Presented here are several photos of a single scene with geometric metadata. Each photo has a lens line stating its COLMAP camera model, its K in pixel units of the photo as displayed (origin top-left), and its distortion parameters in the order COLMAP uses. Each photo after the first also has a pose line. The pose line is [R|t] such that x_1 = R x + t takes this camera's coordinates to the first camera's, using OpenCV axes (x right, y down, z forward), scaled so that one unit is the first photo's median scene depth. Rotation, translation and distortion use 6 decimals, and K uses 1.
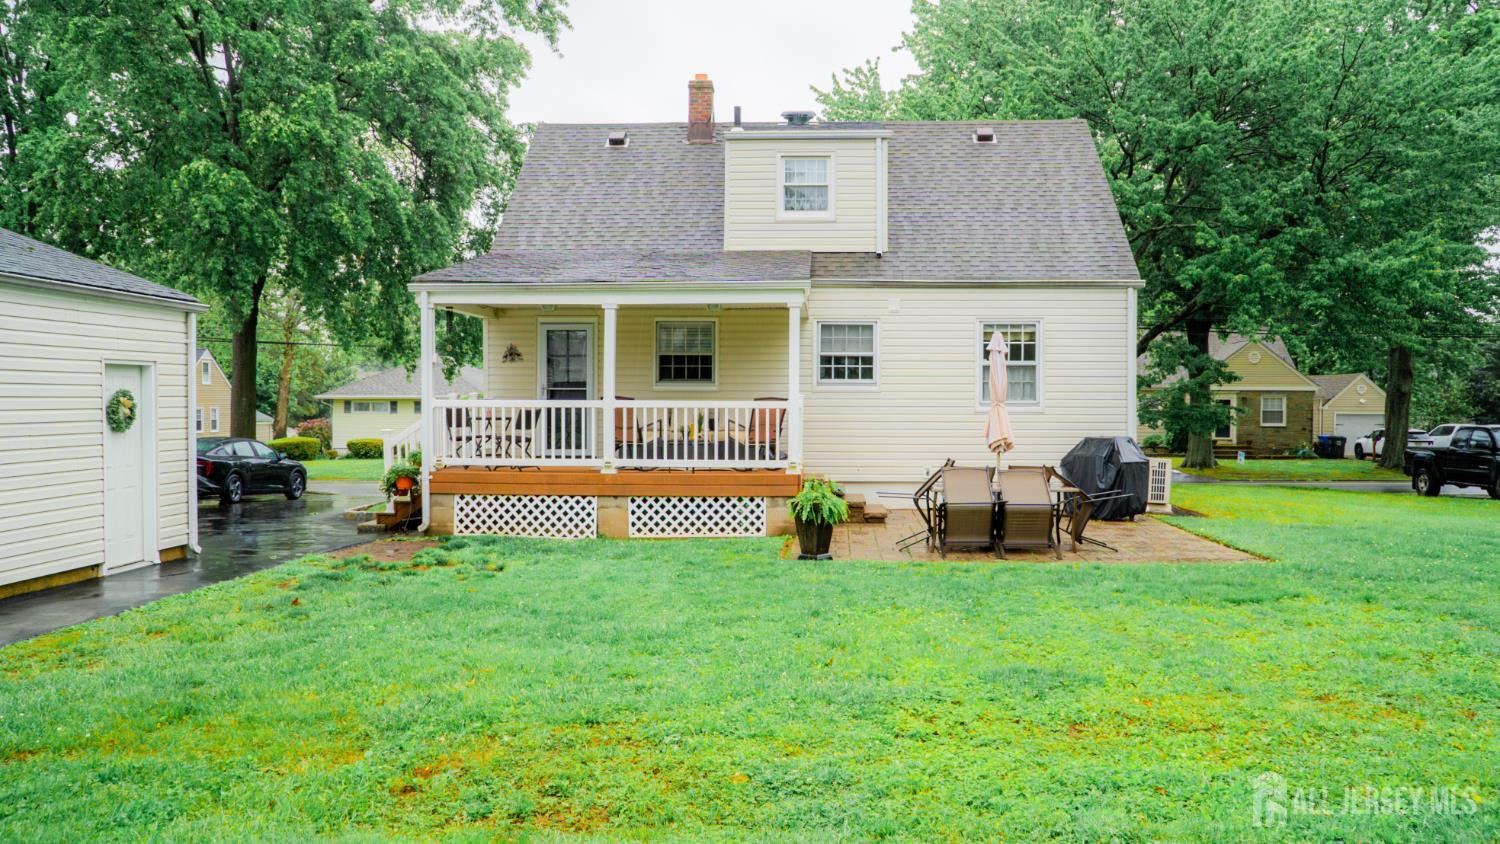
lens RADIAL K [[1188.5, 0, 751.7], [0, 1188.5, 419.7], [0, 0, 1]] dist [-0.064787, 0.123558]
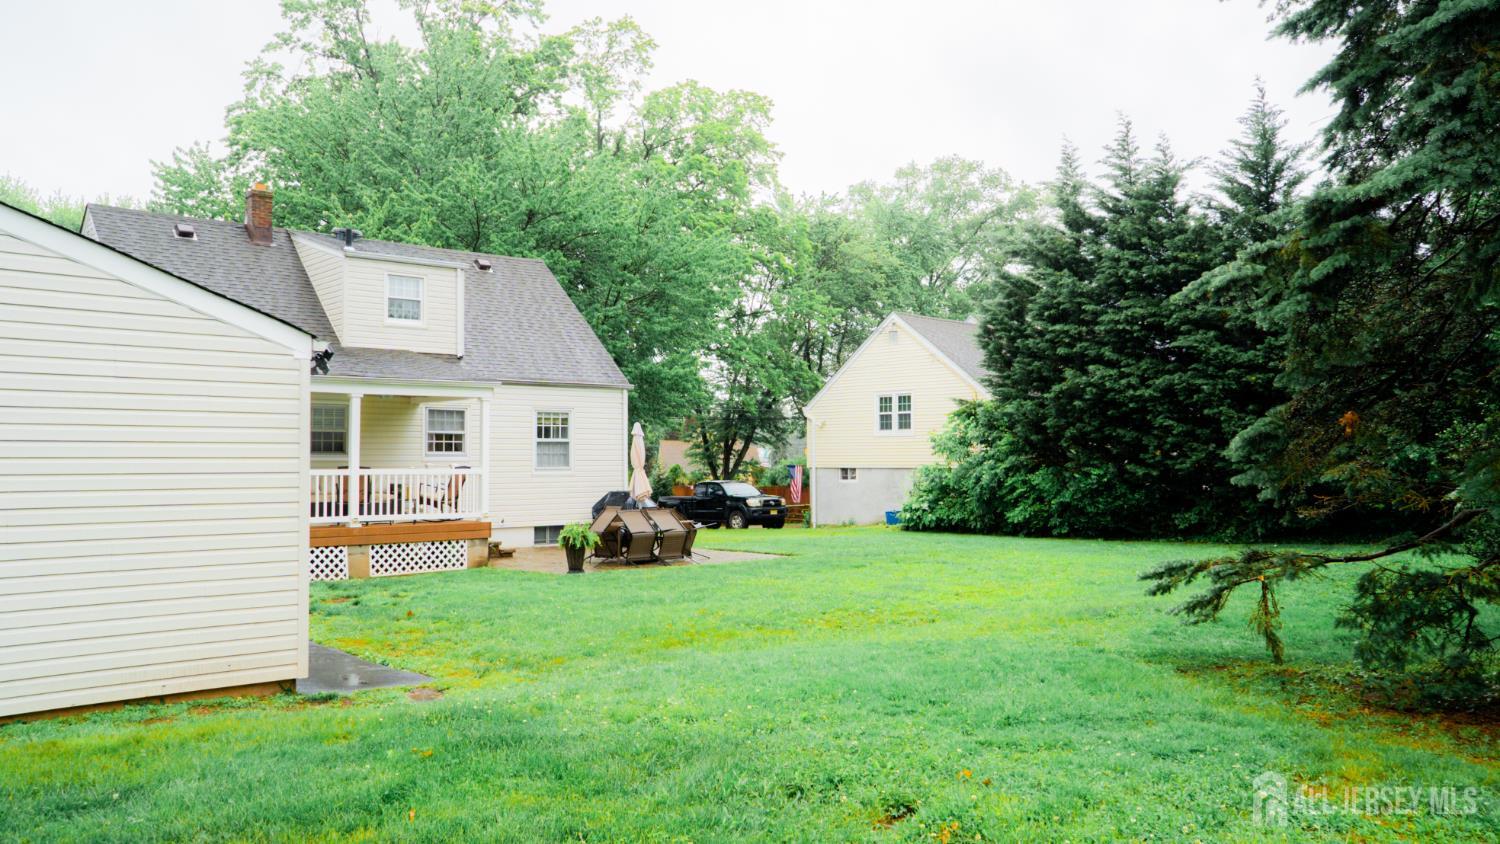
lens RADIAL K [[1188.5, 0, 750.4], [0, 1188.5, 420.8], [0, 0, 1]] dist [-0.064787, 0.123558]
pose [[0.717178, 0.018583, 0.696642, -0.662256], [0.017995, 0.998817, -0.045168, -0.003357], [-0.696658, 0.044929, 0.715995, -0.188759]]
